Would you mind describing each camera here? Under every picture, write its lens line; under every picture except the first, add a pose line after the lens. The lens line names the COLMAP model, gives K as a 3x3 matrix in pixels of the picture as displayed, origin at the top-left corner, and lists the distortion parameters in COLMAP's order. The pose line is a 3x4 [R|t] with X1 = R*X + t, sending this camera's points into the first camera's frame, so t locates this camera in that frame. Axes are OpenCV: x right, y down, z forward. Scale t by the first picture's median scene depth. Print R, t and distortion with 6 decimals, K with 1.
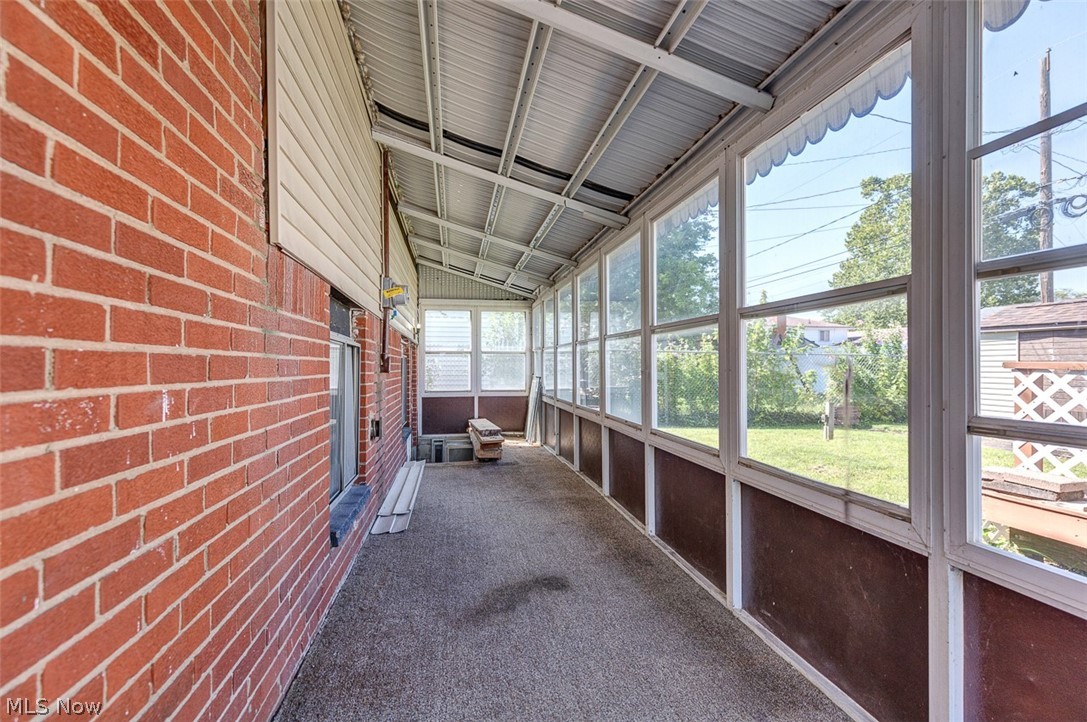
lens RADIAL K [[498.5, 0, 548.3], [0, 498.5, 361.9], [0, 0, 1]] dist [0.008679, -0.002386]
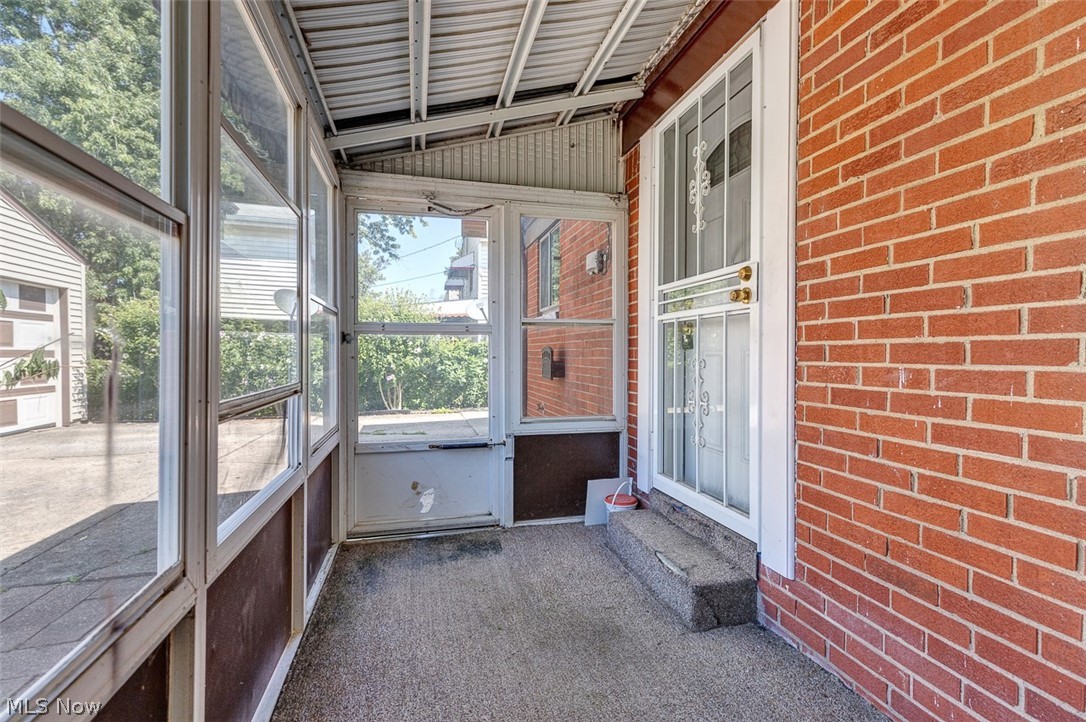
lens RADIAL K [[498.1, 0, 544.8], [0, 498.1, 357.6], [0, 0, 1]] dist [0.008679, -0.002386]
pose [[-0.998148, -0.004841, -0.060643, 0.463704], [-0.004772, 0.999988, -0.001277, 0.038699], [0.060648, -0.000985, -0.998159, 2.846125]]
